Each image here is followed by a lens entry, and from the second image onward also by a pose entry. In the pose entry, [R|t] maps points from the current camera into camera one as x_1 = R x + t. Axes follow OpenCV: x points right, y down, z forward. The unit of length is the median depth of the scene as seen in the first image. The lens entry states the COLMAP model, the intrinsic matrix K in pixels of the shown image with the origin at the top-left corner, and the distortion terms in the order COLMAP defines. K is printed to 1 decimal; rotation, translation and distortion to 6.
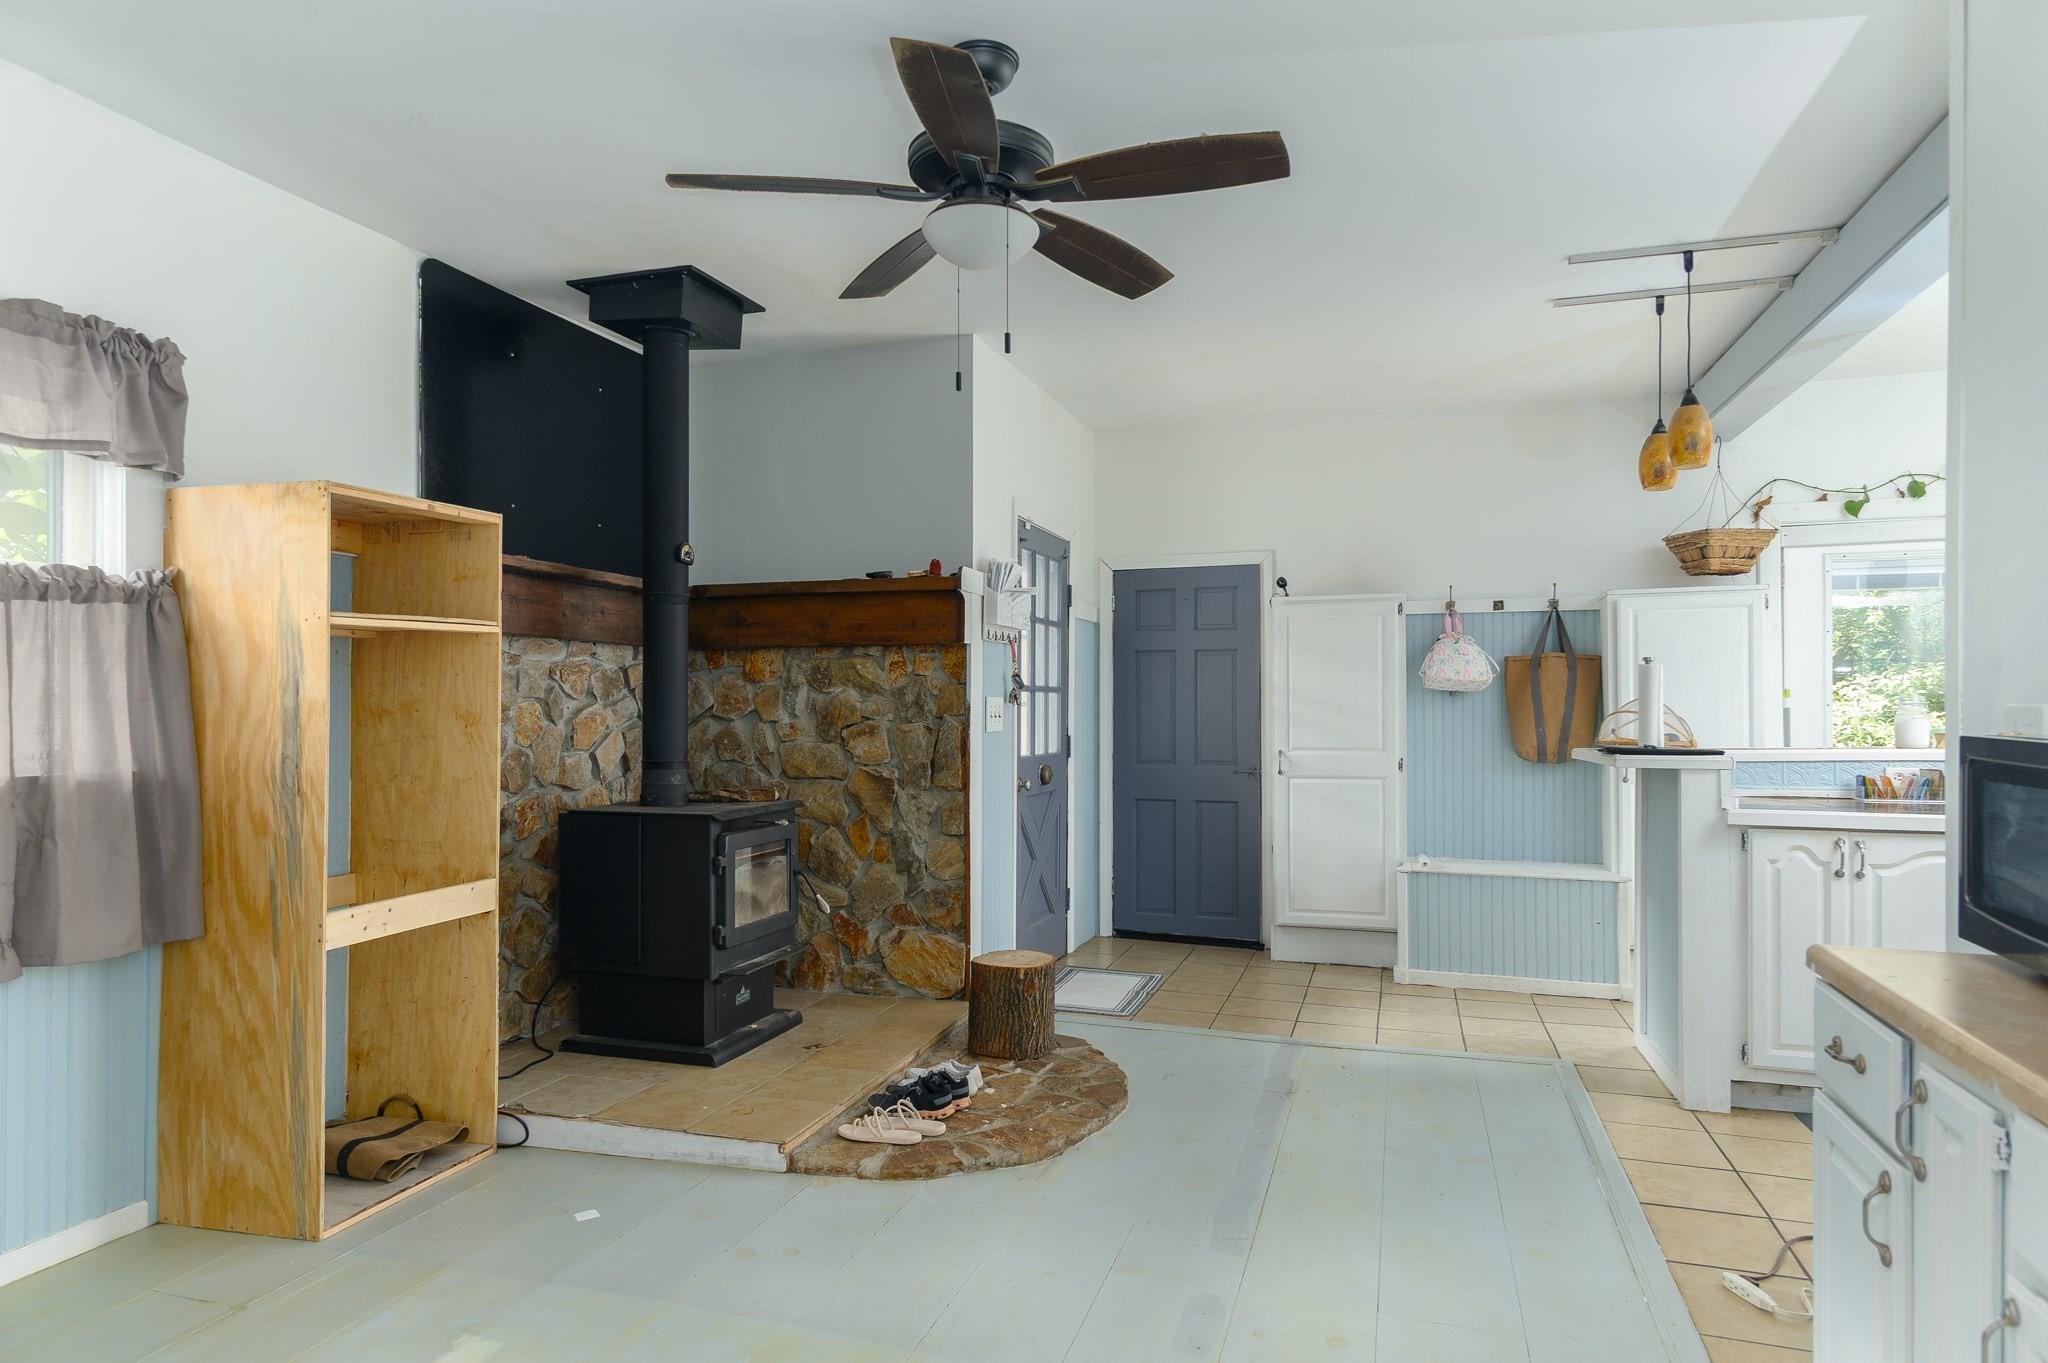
lens RADIAL K [[1153.2, 0, 1007.6], [0, 1153.2, 691.5], [0, 0, 1]] dist [0.020323, -0.006035]
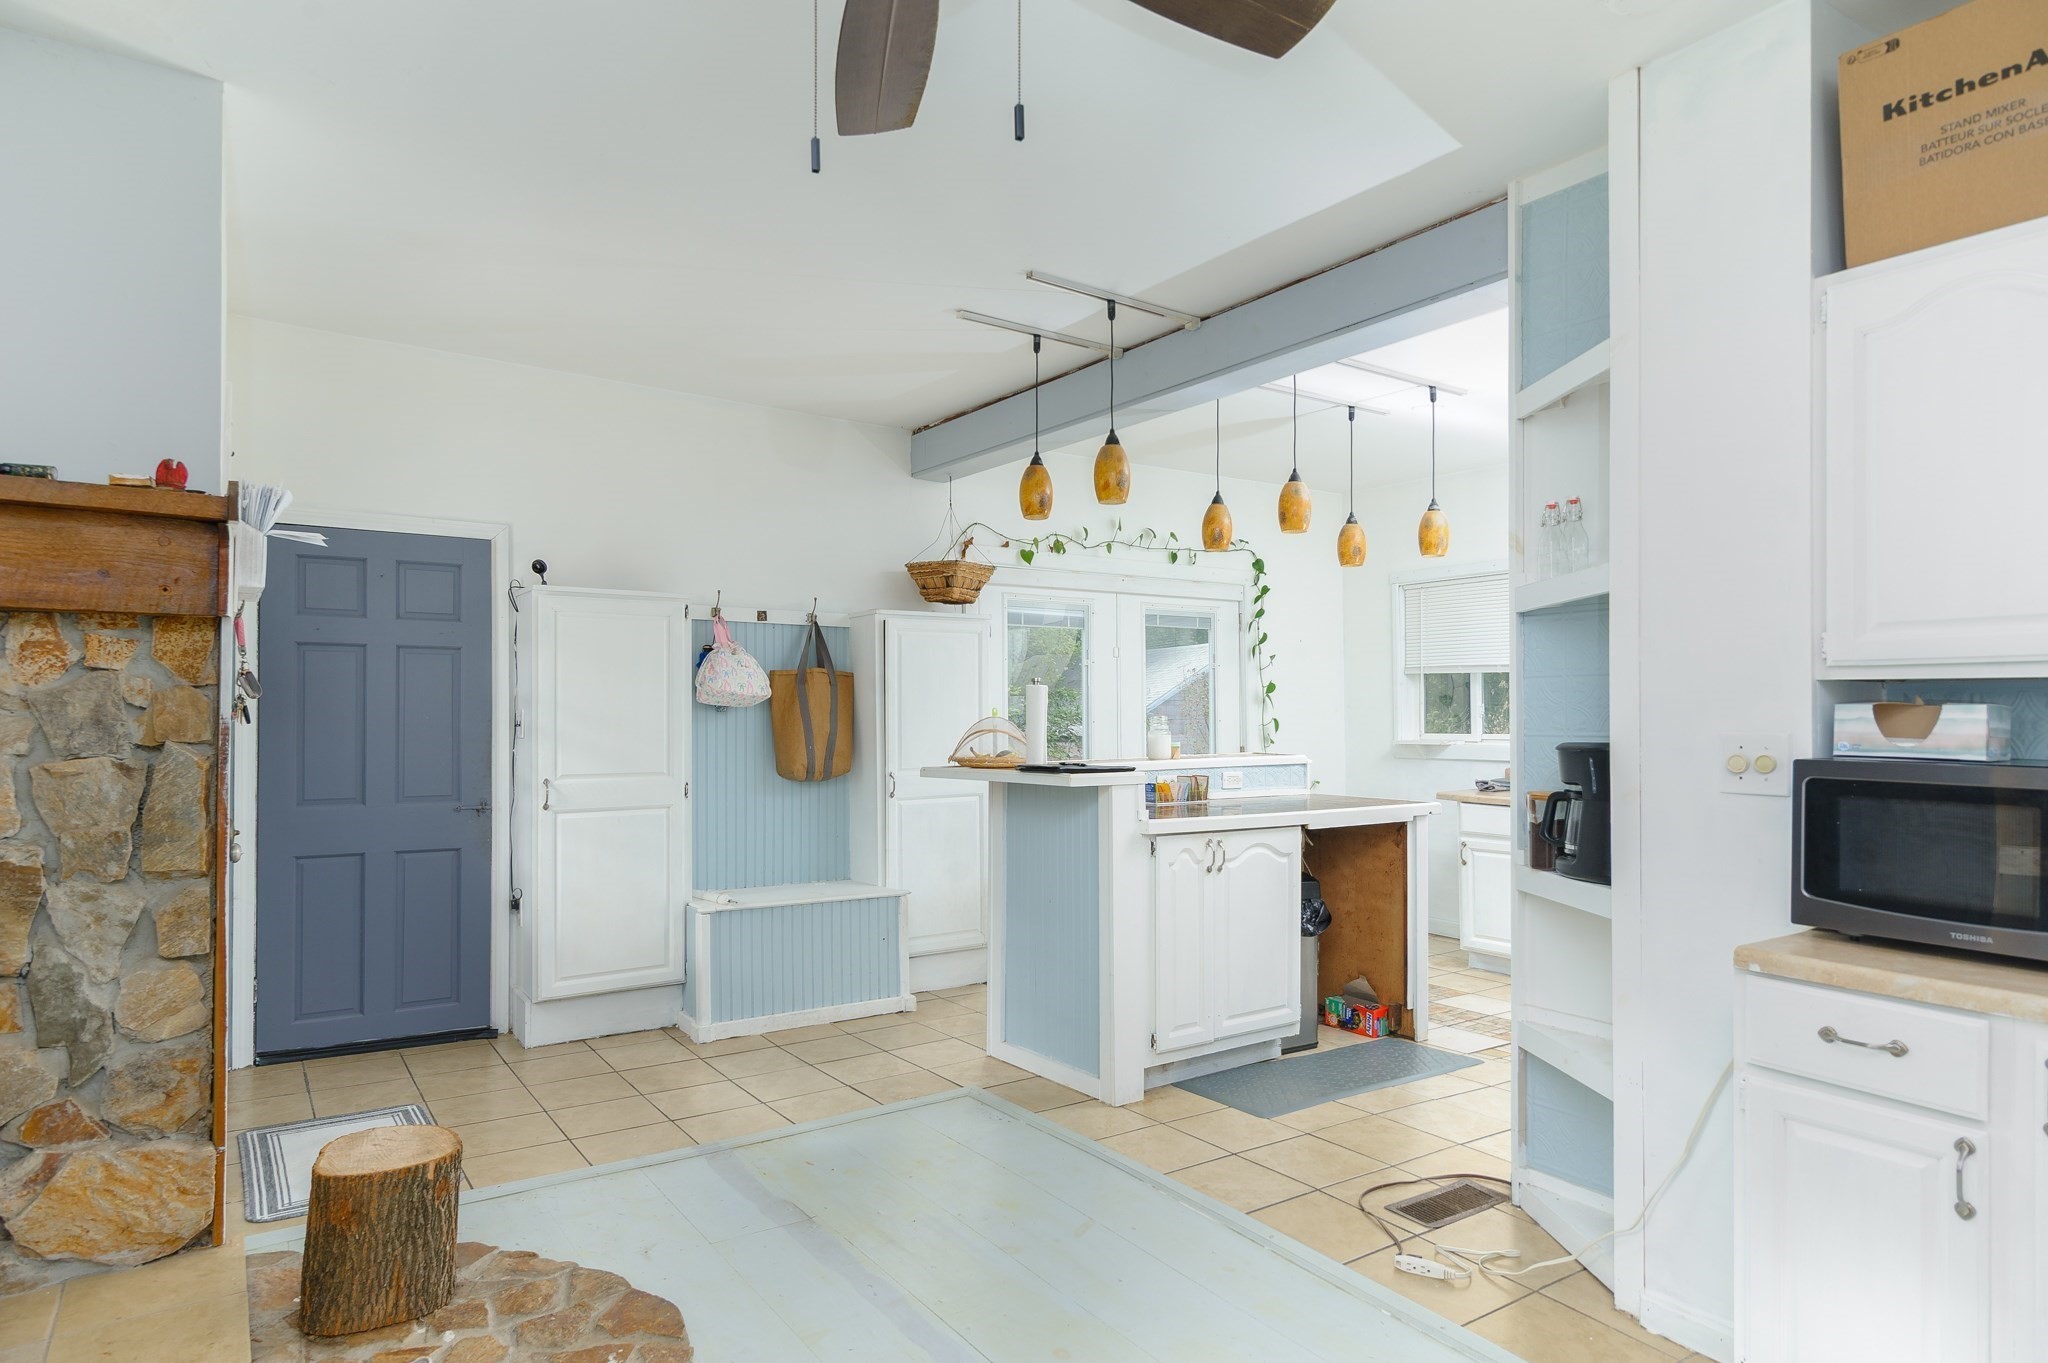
lens RADIAL K [[1153.2, 0, 1007.7], [0, 1153.2, 697.0], [0, 0, 1]] dist [0.020323, -0.006035]
pose [[0.616998, 0.016852, 0.786784, -0.240256], [-0.013389, 0.999851, -0.010916, -0.000805], [-0.786851, -0.003799, 0.617131, 0.328698]]
